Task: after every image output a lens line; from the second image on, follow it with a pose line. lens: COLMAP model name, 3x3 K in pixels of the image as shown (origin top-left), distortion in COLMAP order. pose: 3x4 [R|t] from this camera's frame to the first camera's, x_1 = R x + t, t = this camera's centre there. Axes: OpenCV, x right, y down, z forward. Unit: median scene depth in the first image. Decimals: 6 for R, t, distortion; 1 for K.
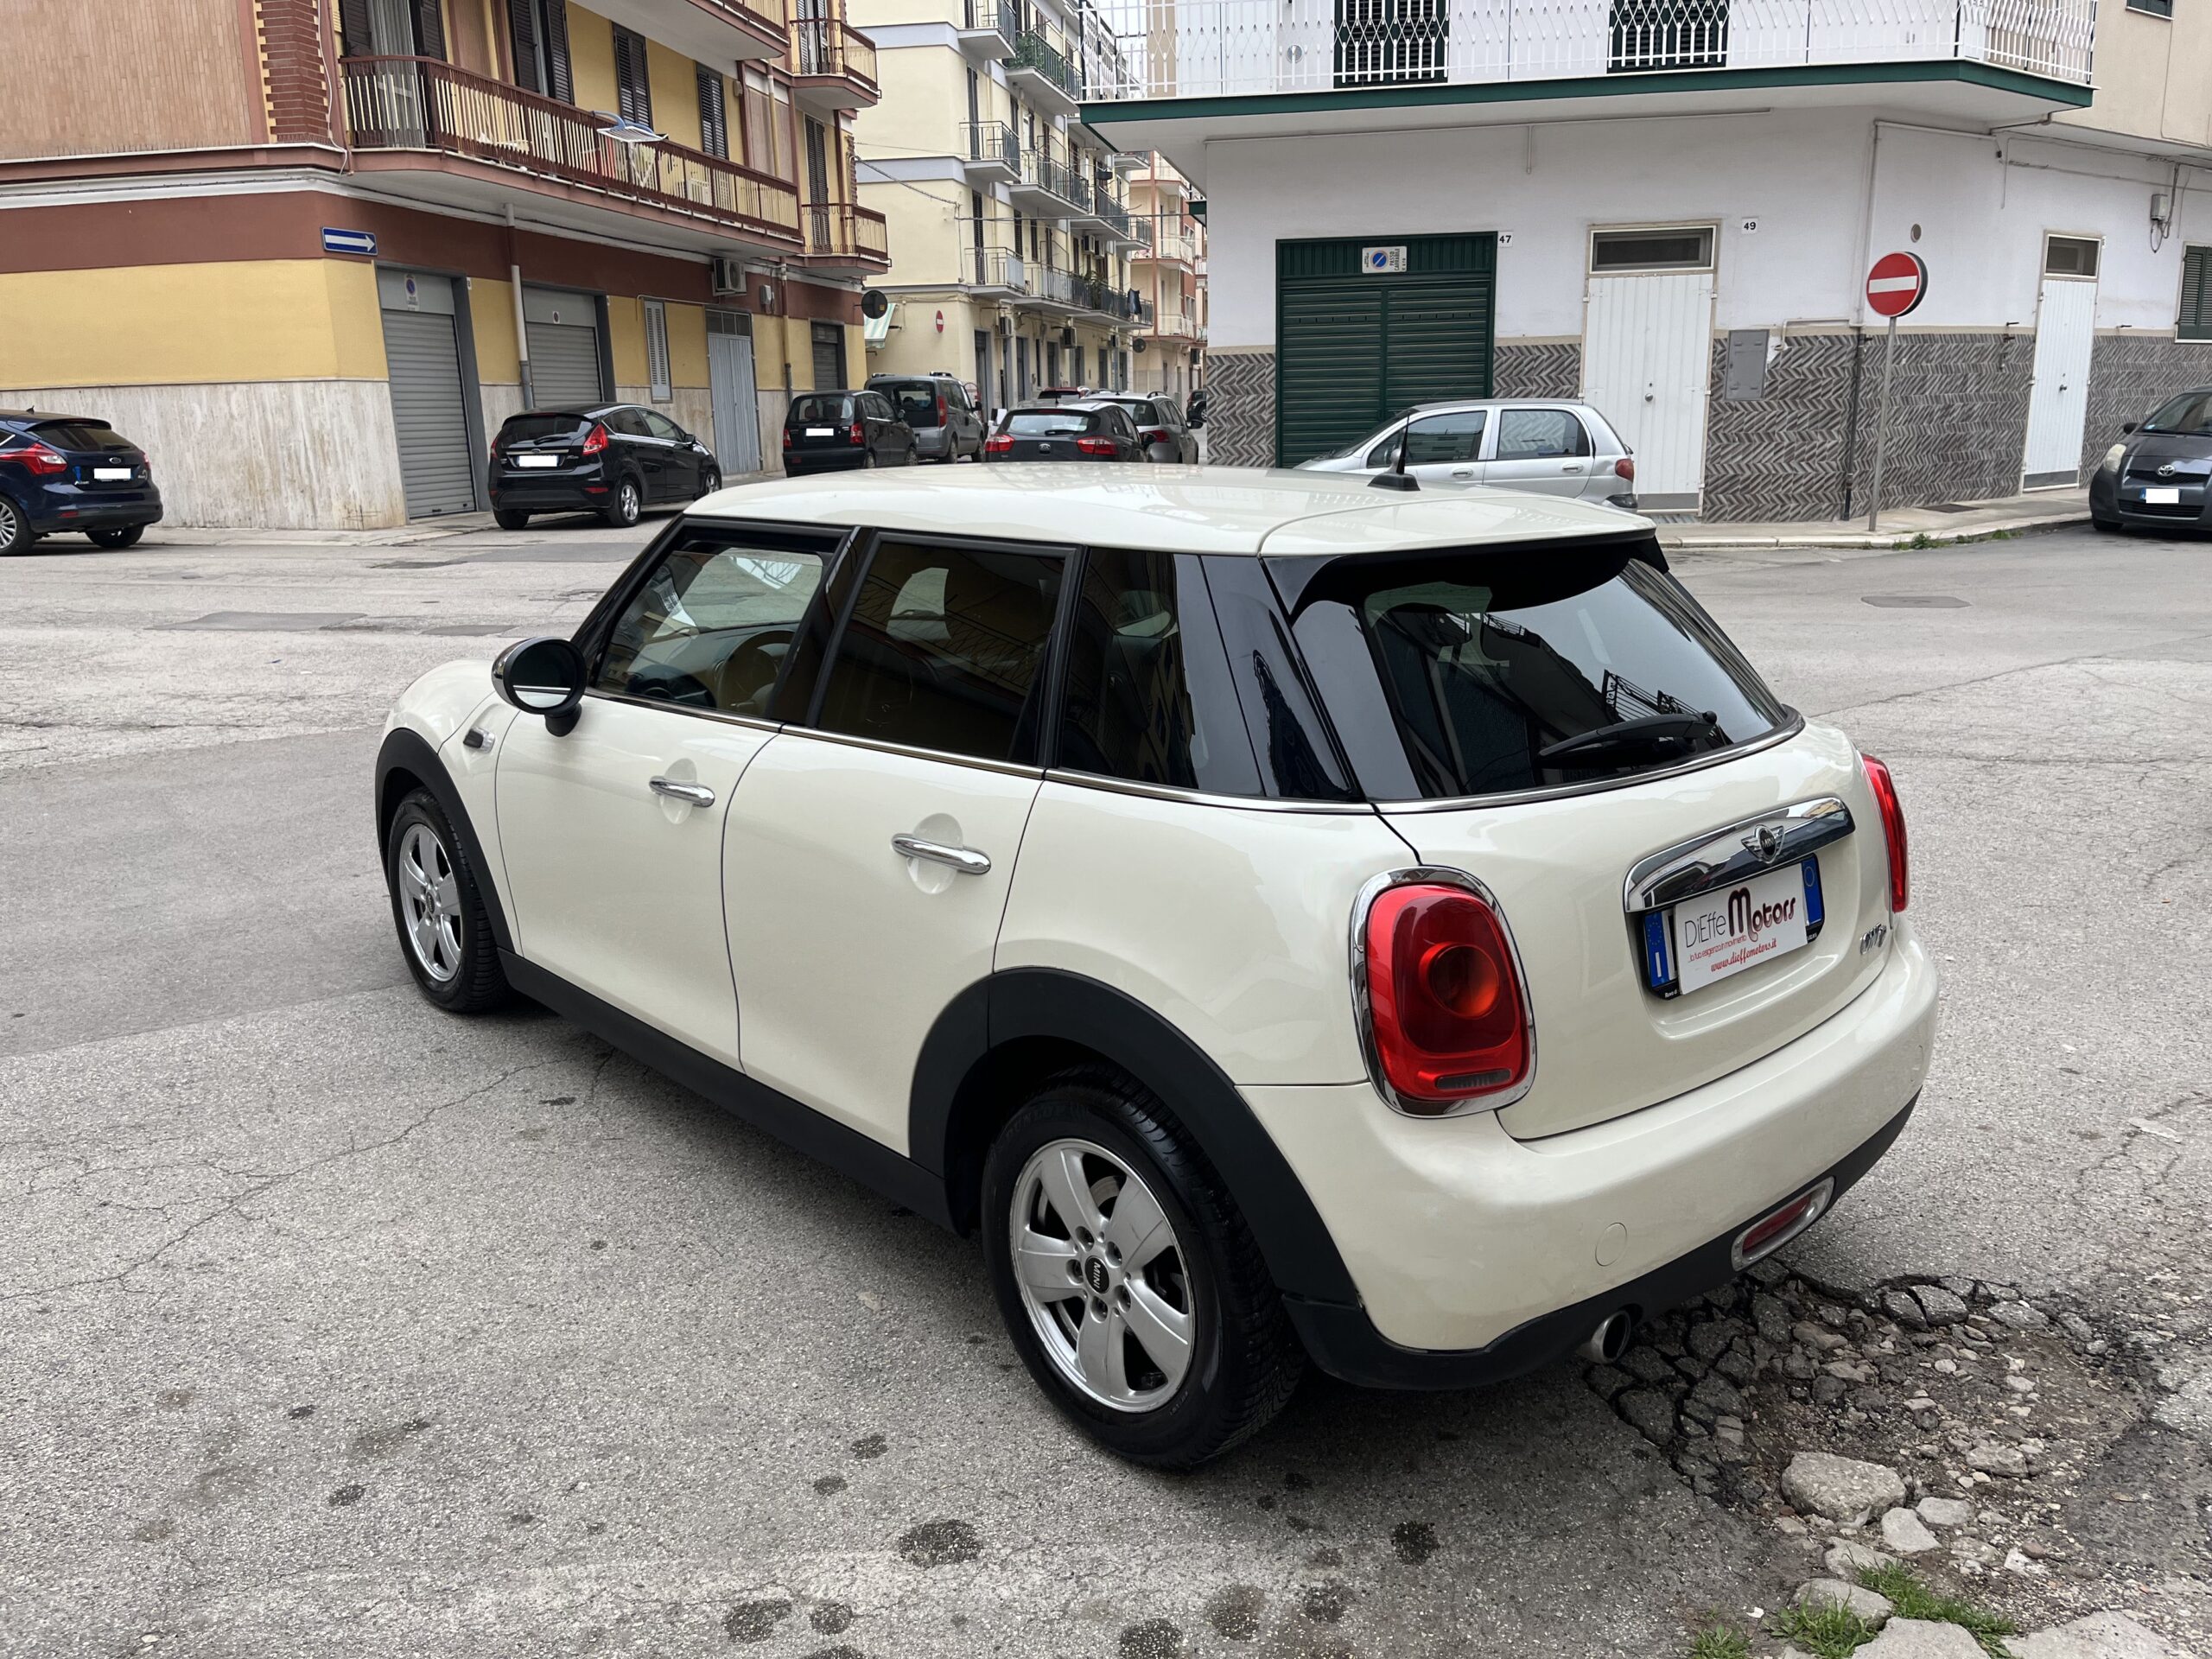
lens RADIAL K [[1677.8, 0, 1108.8], [0, 1677.8, 835.8], [0, 0, 1]] dist [0.090658, -0.129318]
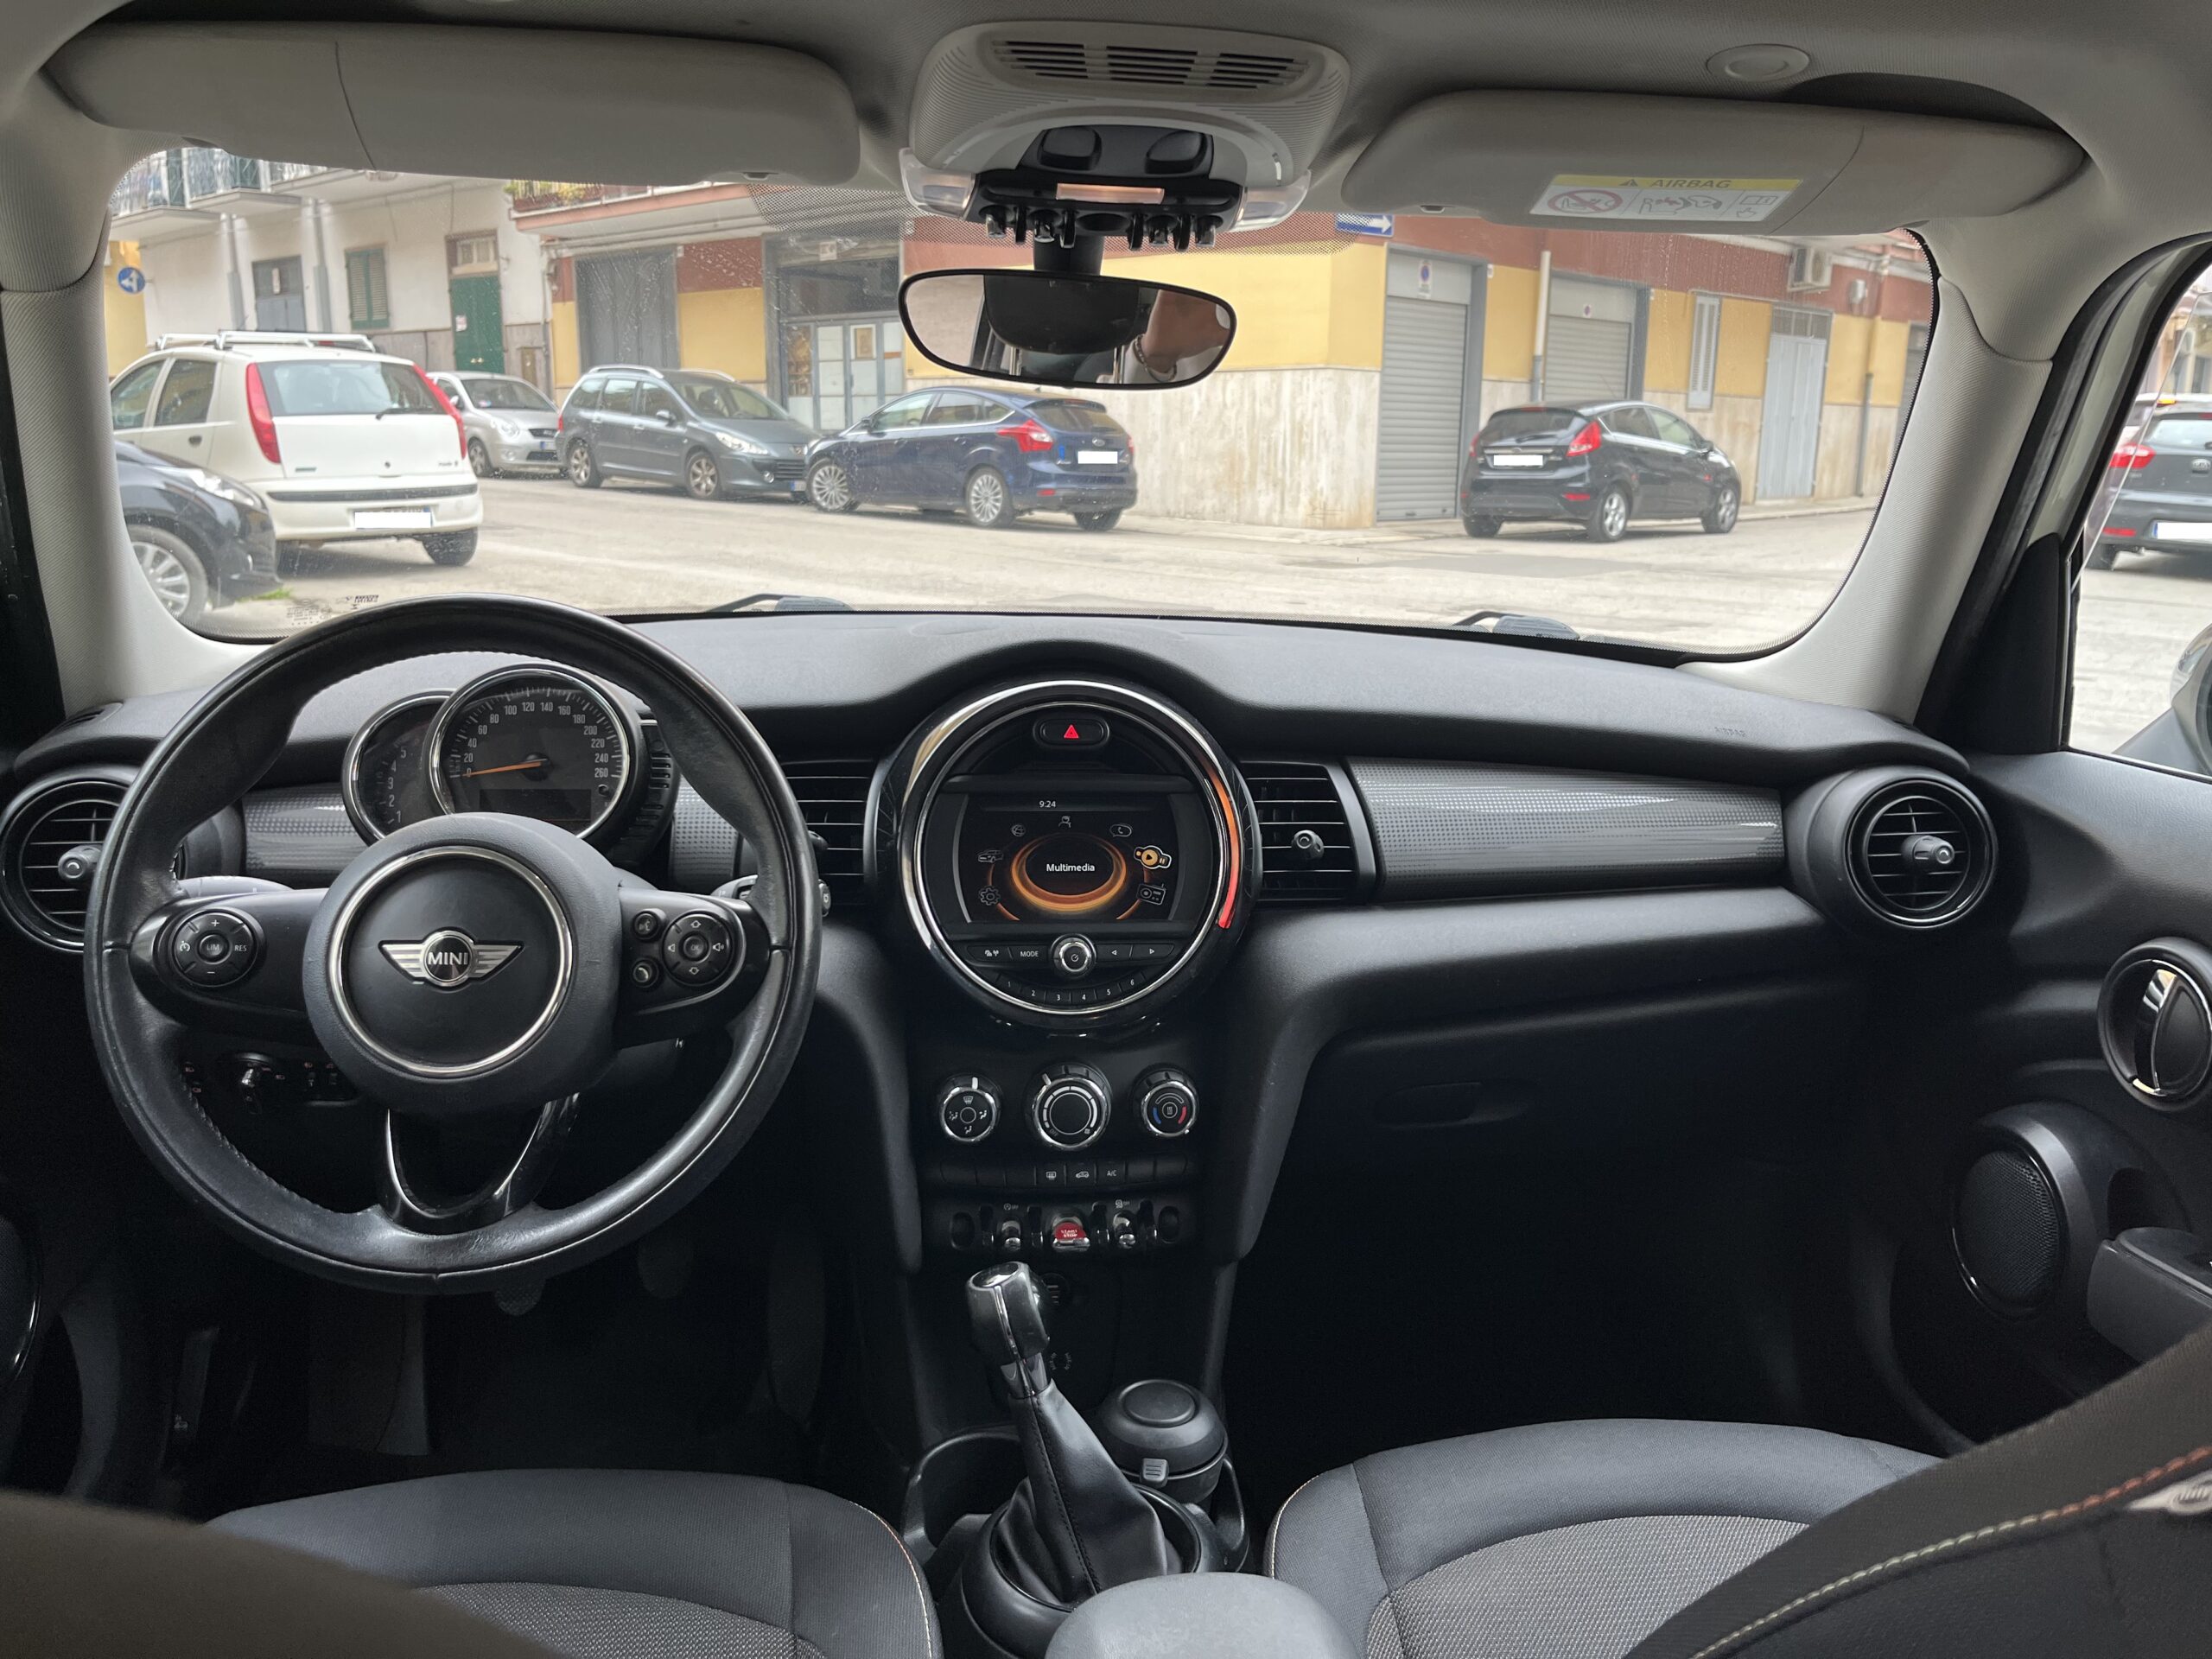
lens RADIAL K [[1692.9, 0, 1106.0], [0, 1692.9, 829.5], [0, 0, 1]] dist [0.034139, -0.051917]
pose [[0.820274, 0.157530, -0.549849, -0.000234], [-0.171342, 0.984854, 0.026547, -0.022696], [0.545703, 0.072436, 0.834842, 0.179115]]
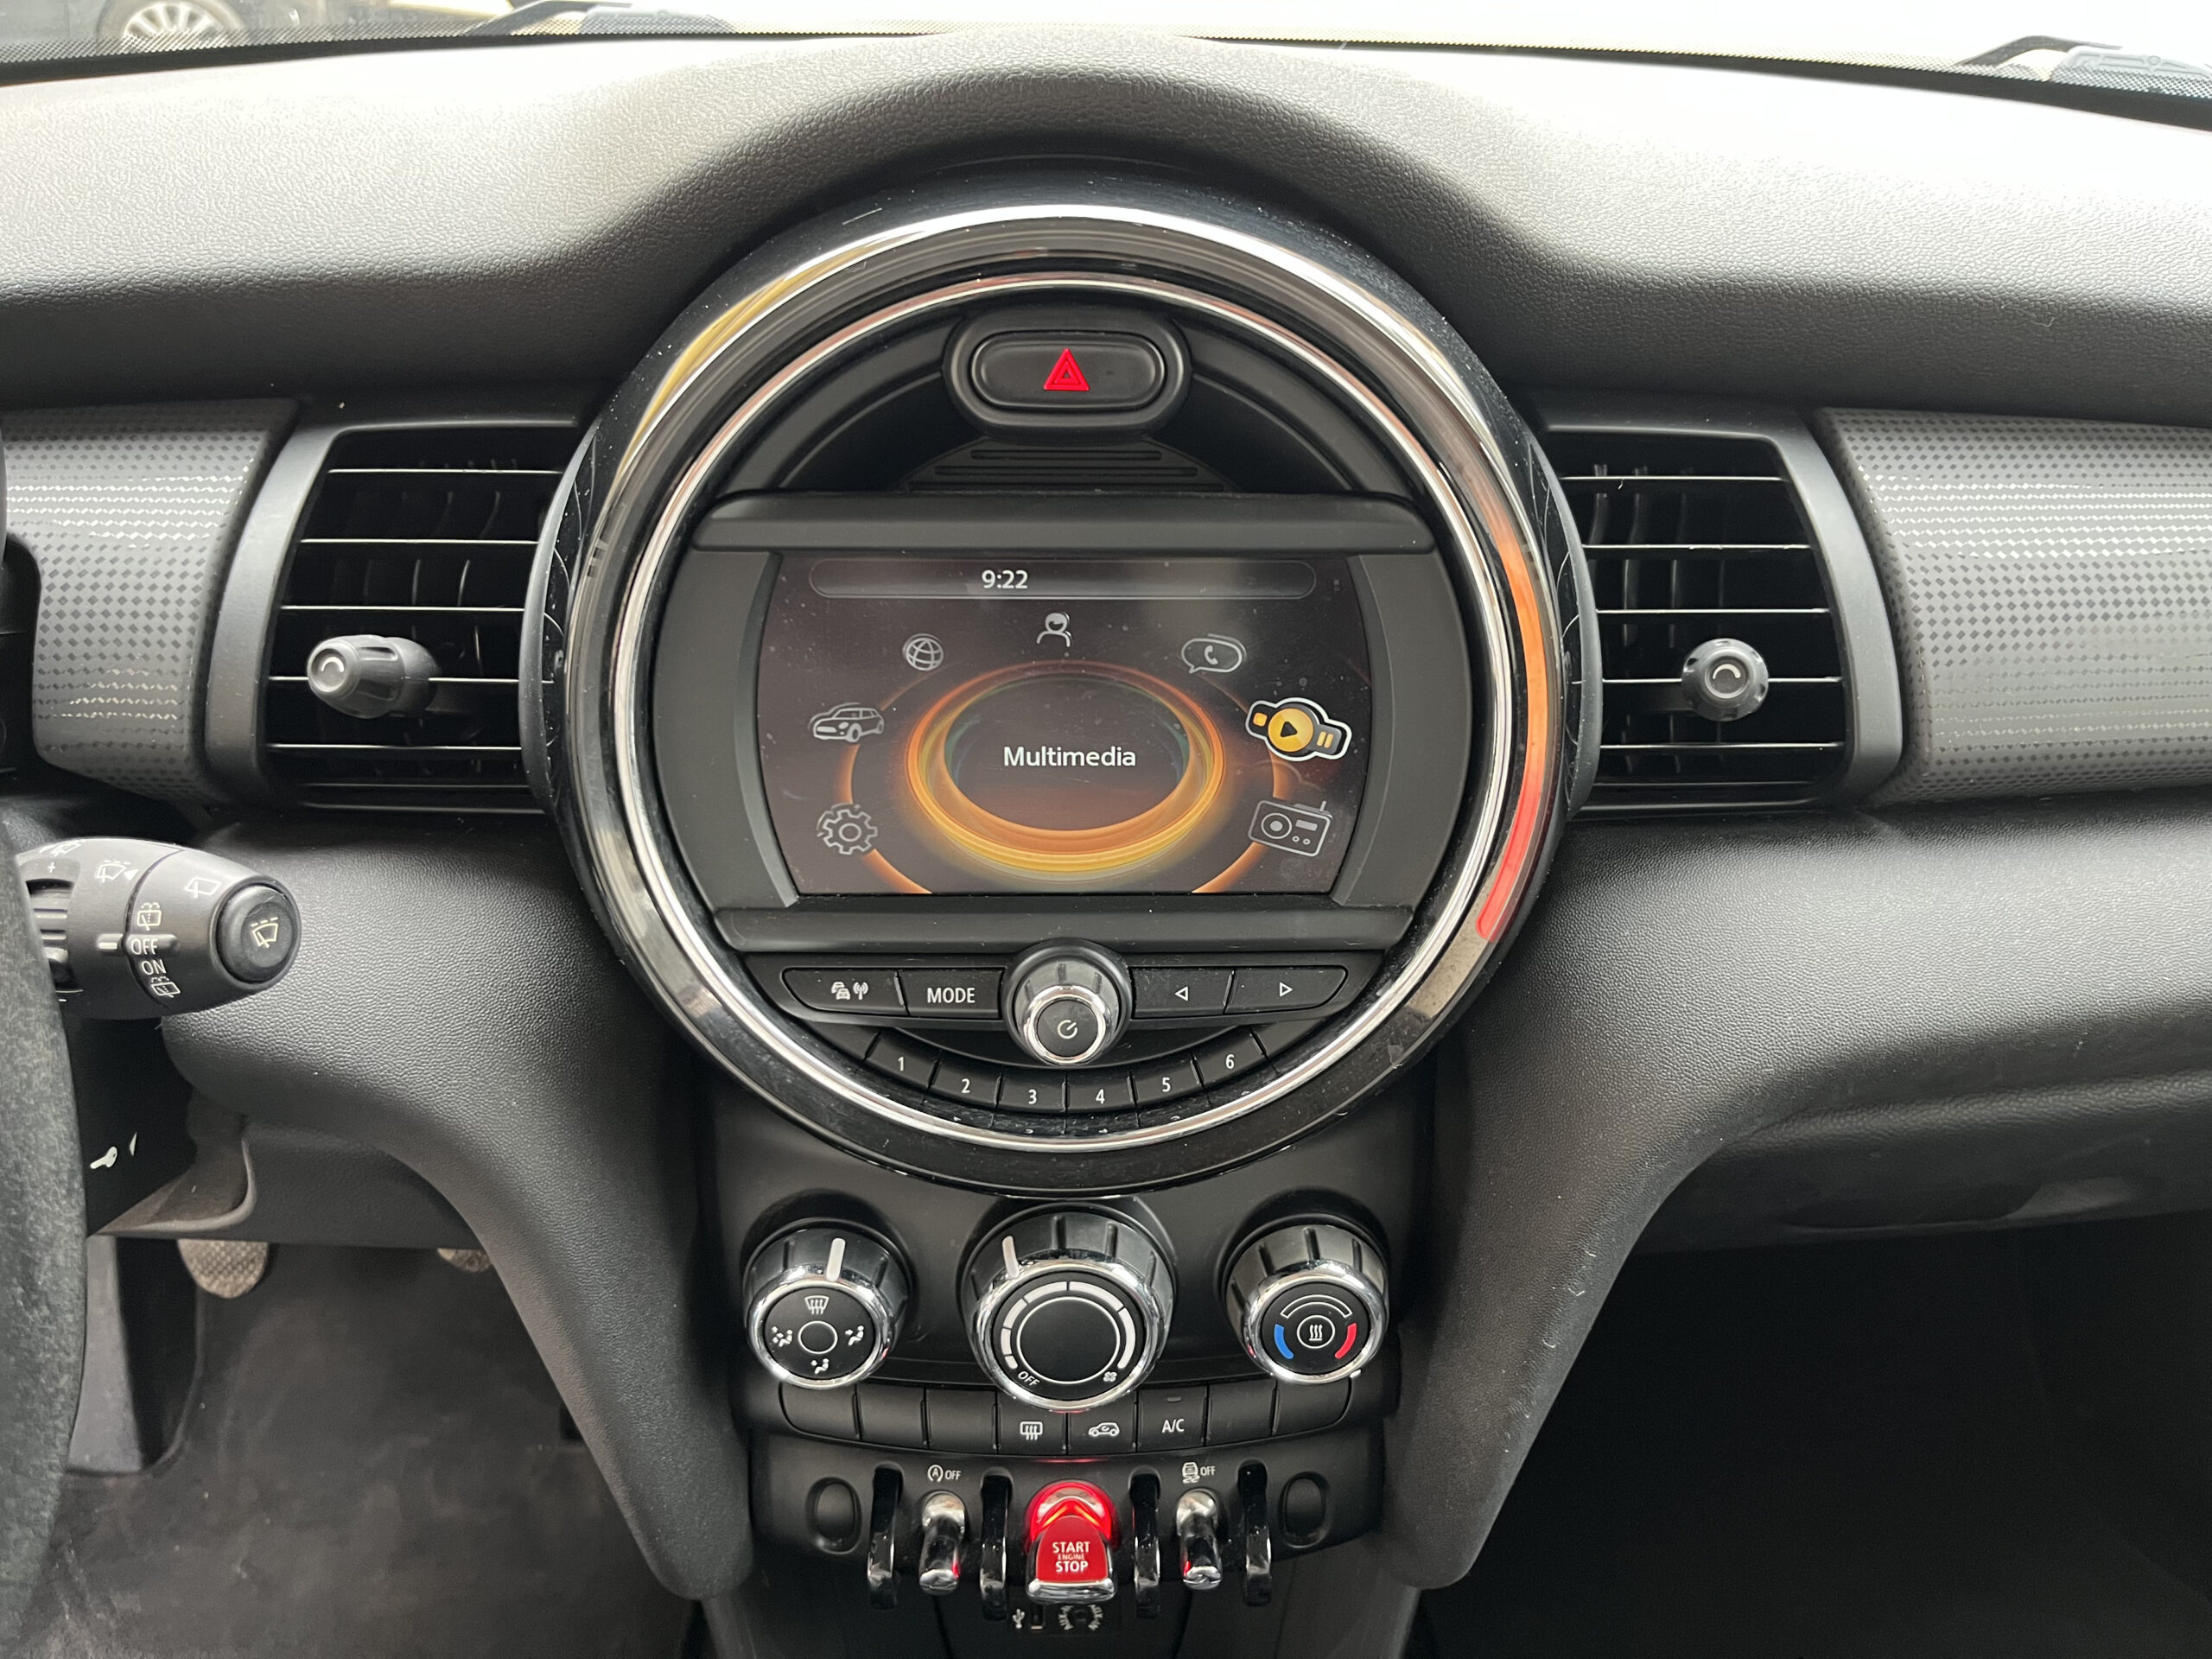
lens RADIAL K [[1692.9, 0, 1106.0], [0, 1692.9, 829.5], [0, 0, 1]] dist [0.034139, -0.051917]
pose [[0.760929, 0.335381, -0.555434, -0.237534], [-0.178381, 0.931194, 0.317895, -0.056500], [0.623833, -0.142817, 0.768398, 0.550523]]
